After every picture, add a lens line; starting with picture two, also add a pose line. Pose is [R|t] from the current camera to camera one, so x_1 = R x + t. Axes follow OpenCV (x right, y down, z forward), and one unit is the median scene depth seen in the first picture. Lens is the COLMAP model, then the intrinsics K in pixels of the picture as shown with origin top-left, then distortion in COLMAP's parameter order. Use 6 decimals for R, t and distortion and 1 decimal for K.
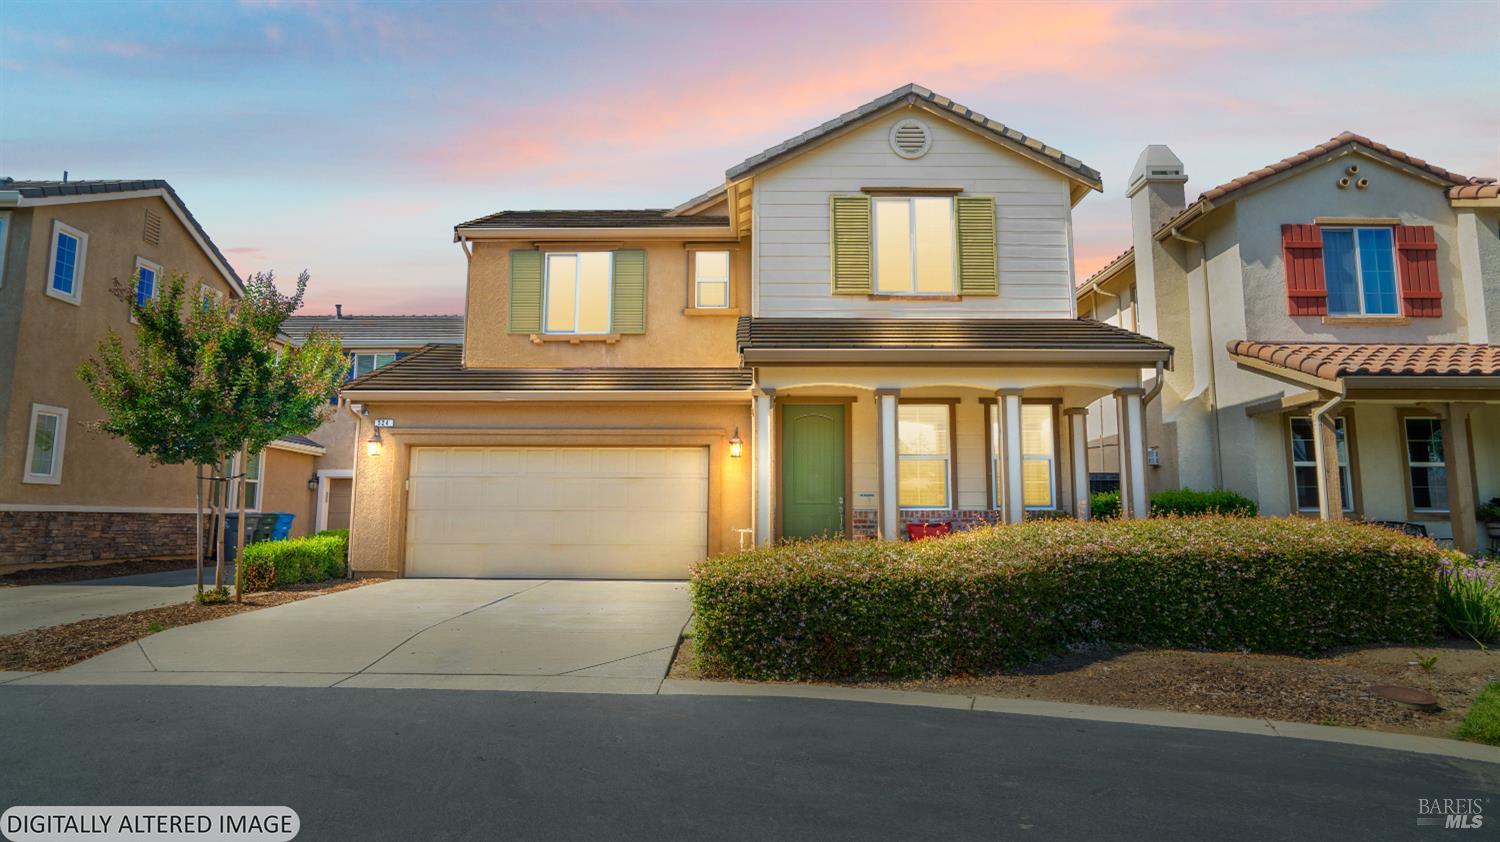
lens RADIAL K [[807.0, 0, 750.0], [0, 807.0, 421.0], [0, 0, 1]] dist [-0.047094, 0.032736]
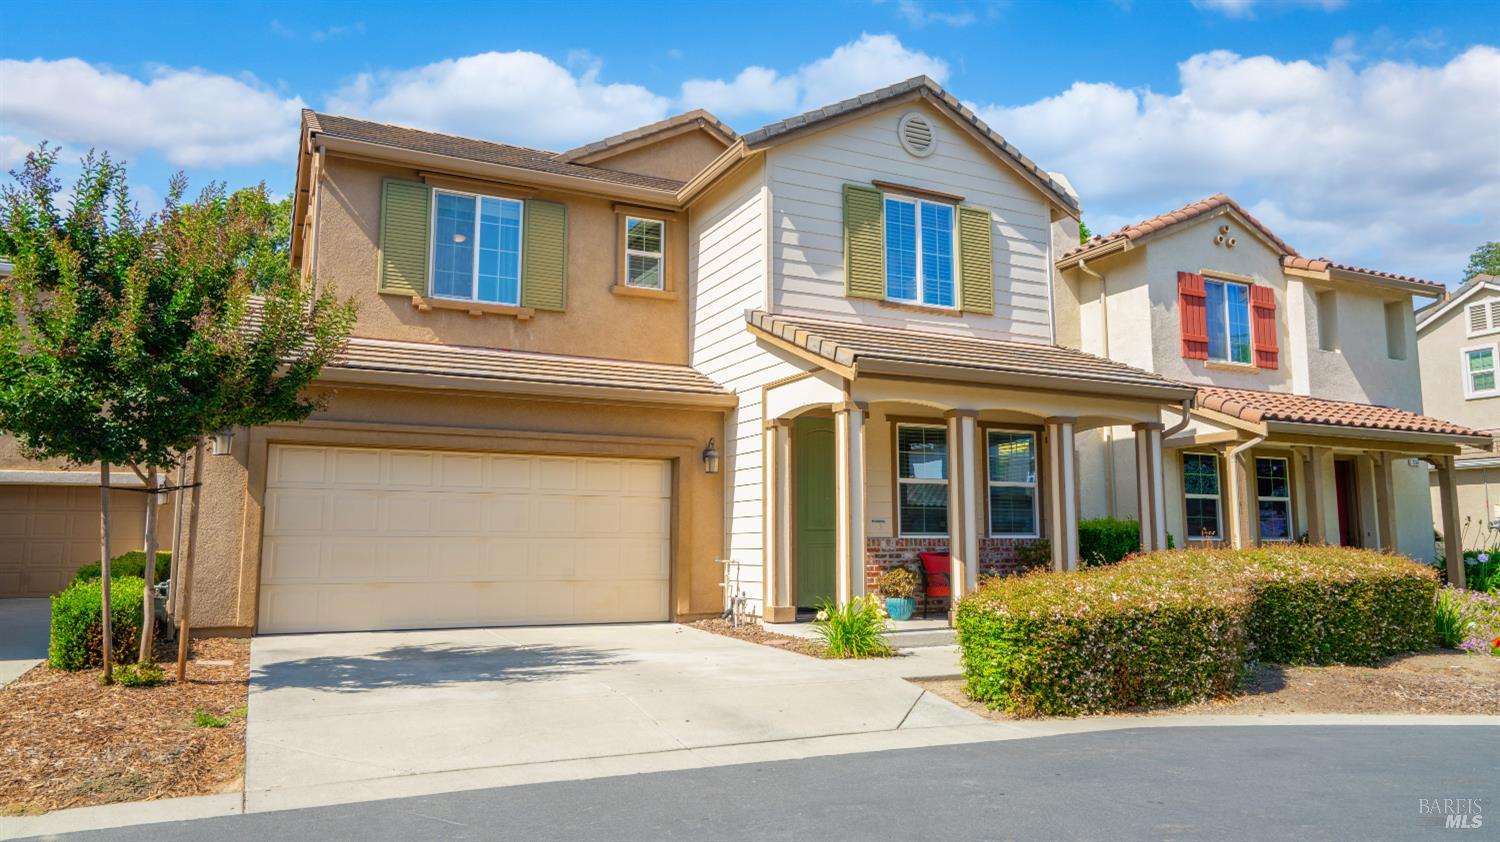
lens RADIAL K [[1006.9, 0, 750.0], [0, 1006.9, 421.0], [0, 0, 1]] dist [-0.021924, 0.056409]
pose [[0.894756, 0.053510, 0.443338, -0.470568], [-0.053603, 0.998486, -0.012334, 0.001077], [-0.443327, -0.012729, 0.896270, 0.046203]]
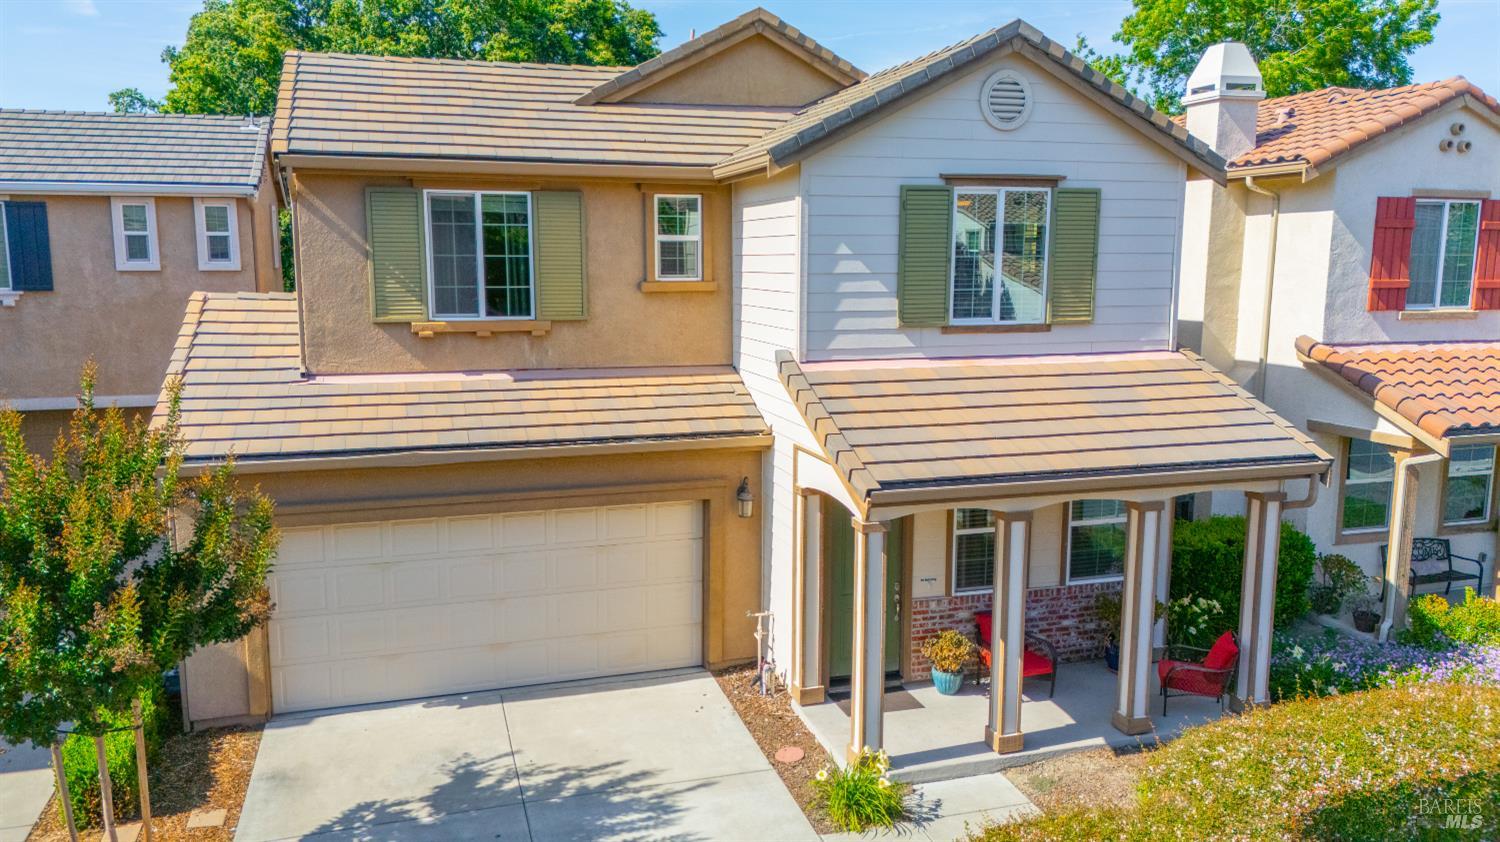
lens RADIAL K [[1098.6, 0, 751.5], [0, 1098.6, 421.6], [0, 0, 1]] dist [0.088894, -0.105089]
pose [[0.953972, -0.044469, 0.296580, -0.330950], [-0.039128, 0.962035, 0.270106, -0.337416], [-0.297332, -0.269279, 0.916015, 0.075713]]
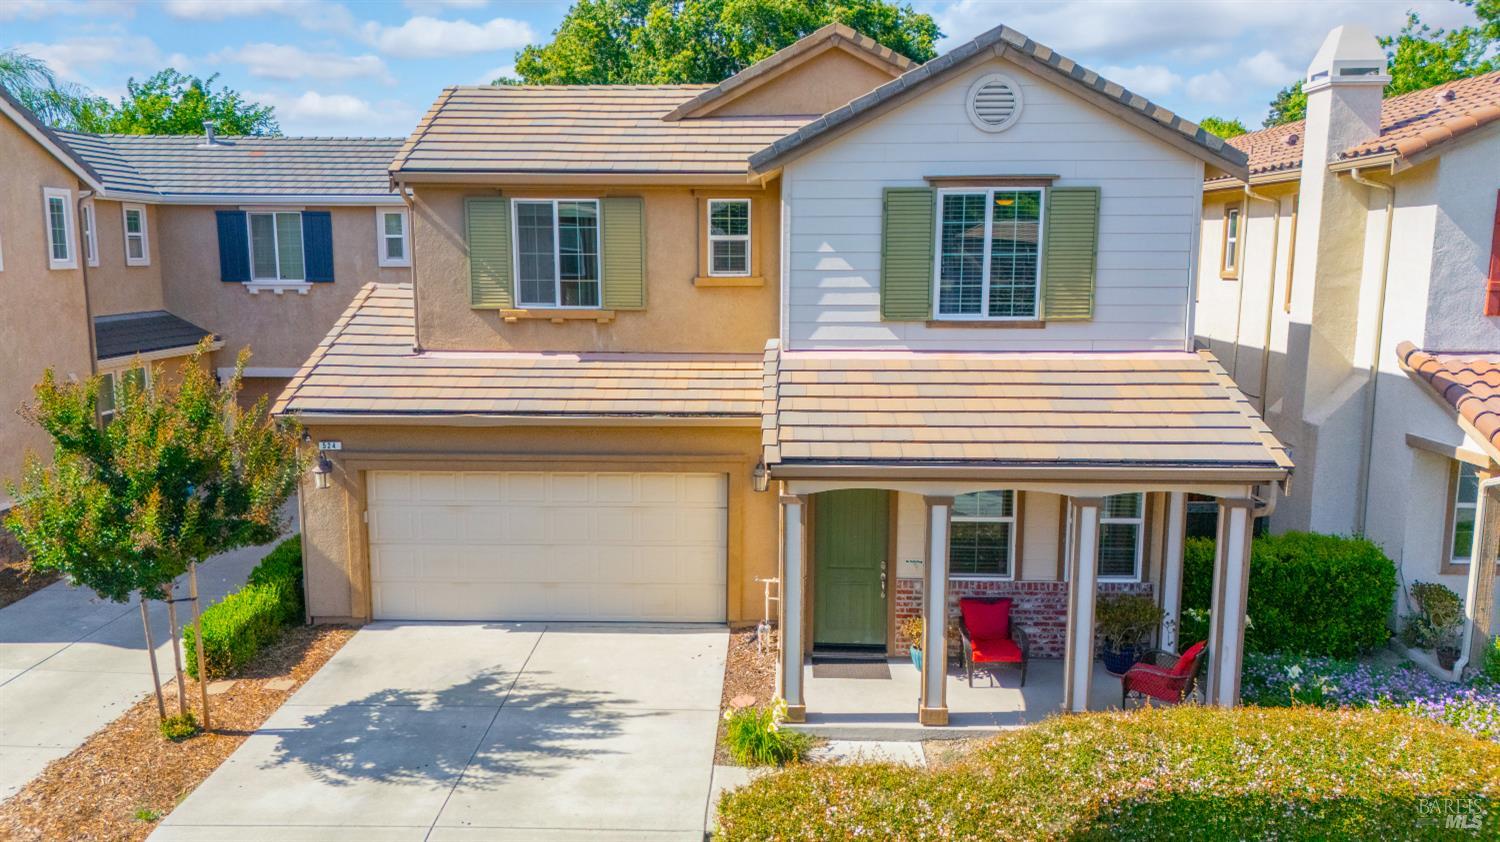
lens RADIAL K [[1098.6, 0, 751.5], [0, 1098.6, 421.6], [0, 0, 1]] dist [0.088894, -0.105089]
pose [[0.999760, 0.004645, -0.021394, -0.002718], [0.001449, 0.961049, 0.276374, -0.356039], [0.021844, -0.276339, 0.960812, -0.080145]]
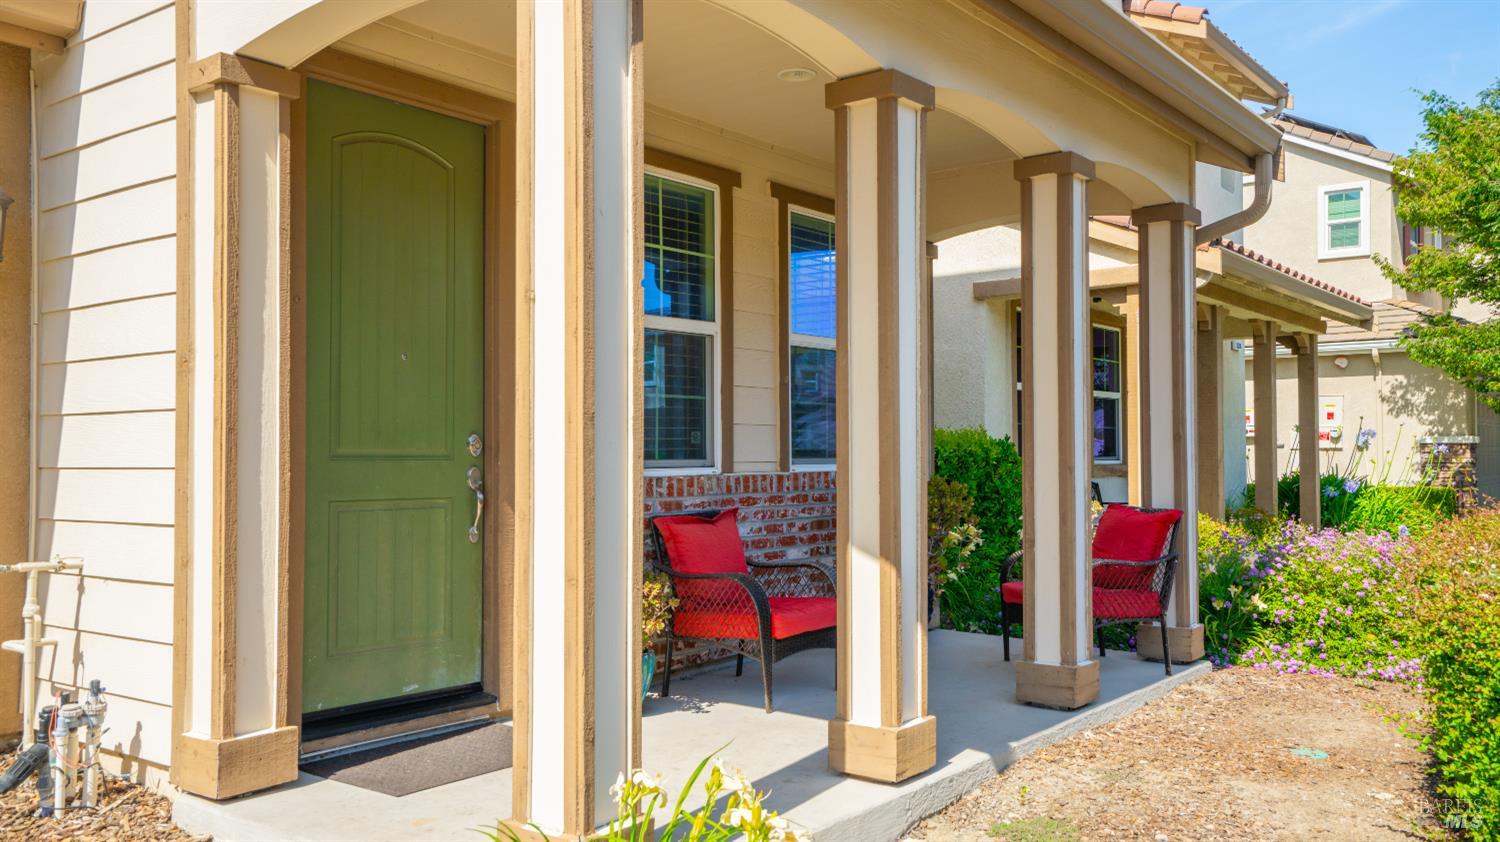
lens RADIAL K [[1219.8, 0, 751.2], [0, 1219.8, 425.4], [0, 0, 1]] dist [0.042795, 0.001041]
pose [[0.611473, 0.015052, 0.791122, -0.175671], [-0.096101, 0.993830, 0.055370, 0.053716], [-0.785408, -0.109885, 0.609146, 0.617313]]
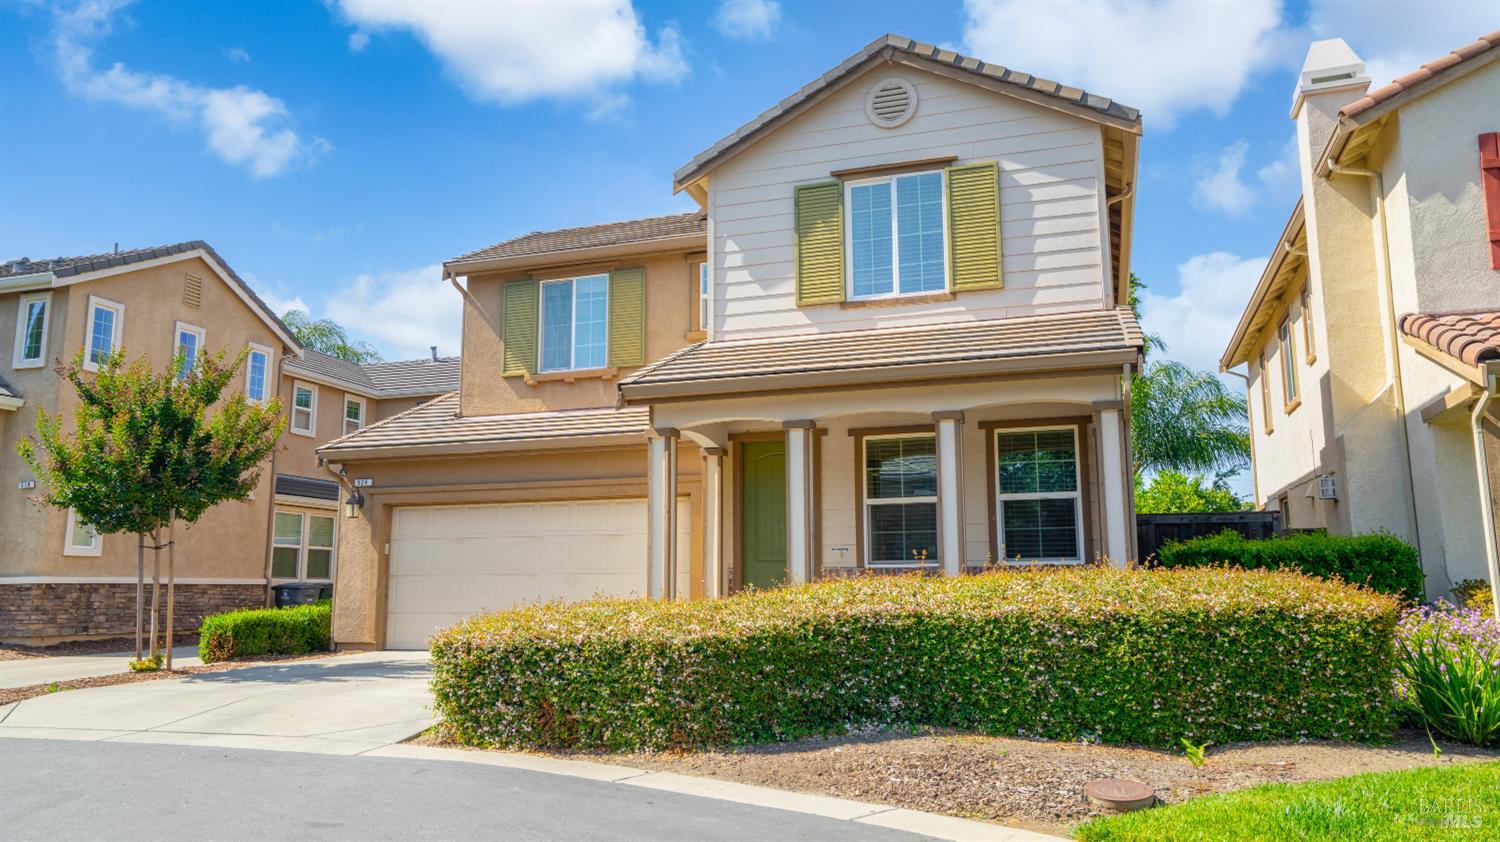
lens RADIAL K [[1078.3, 0, 750.0], [0, 1078.3, 421.0], [0, 0, 1]] dist [-0.013979, 0.055757]
pose [[0.951197, -0.056731, -0.303324, 0.377868], [0.046714, 0.998100, -0.040185, 0.002606], [0.305027, 0.024054, 0.952040, -0.062496]]
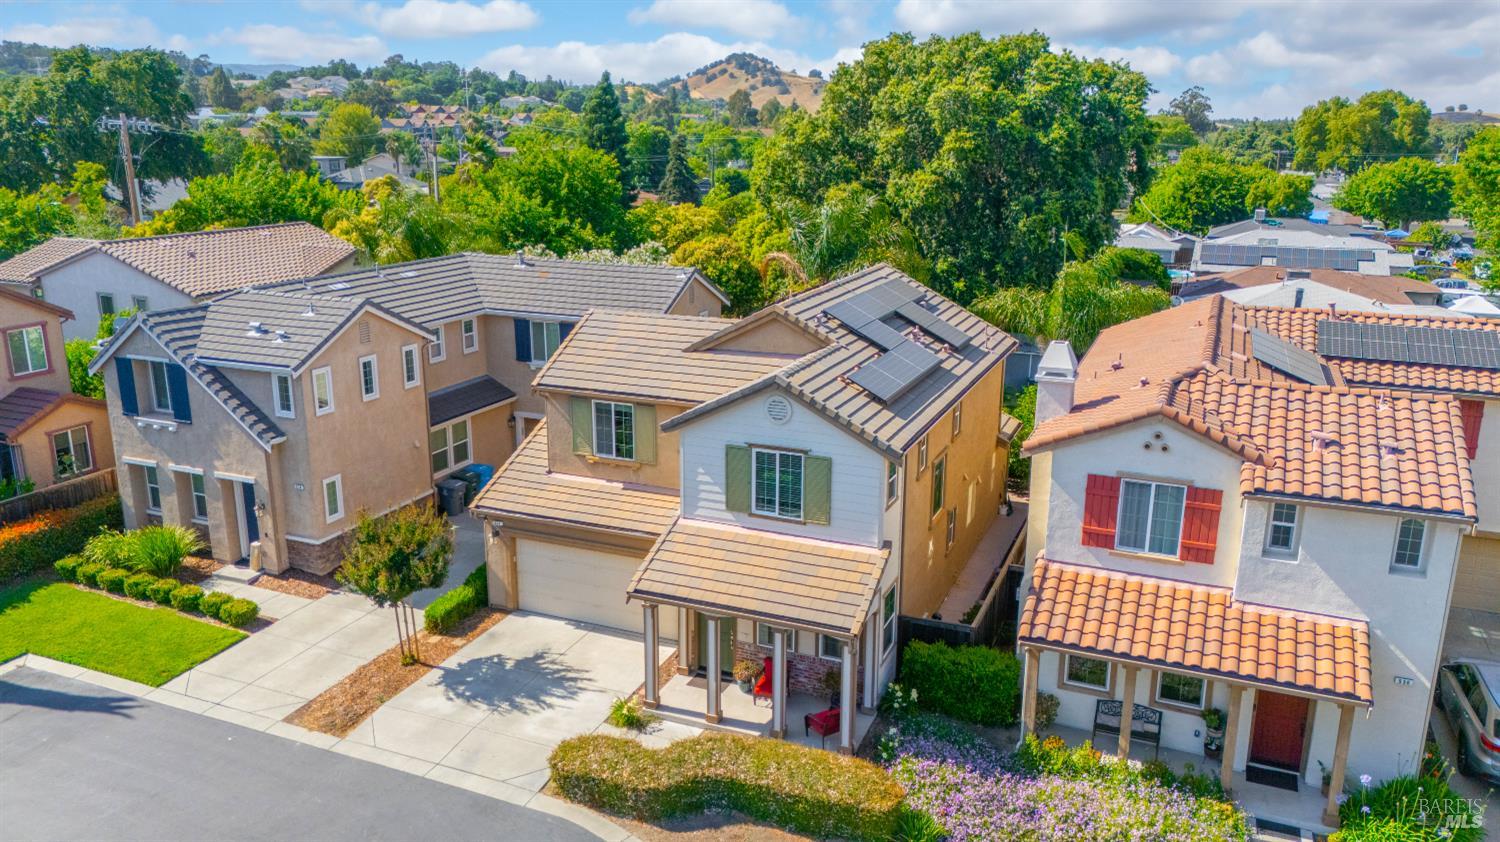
lens RADIAL K [[1098.6, 0, 751.5], [0, 1098.6, 421.6], [0, 0, 1]] dist [0.088894, -0.105089]
pose [[0.921815, 0.103406, -0.373582, 0.888931], [0.044785, 0.928896, 0.367623, -1.055239], [0.385034, -0.355611, 0.851639, -0.681321]]
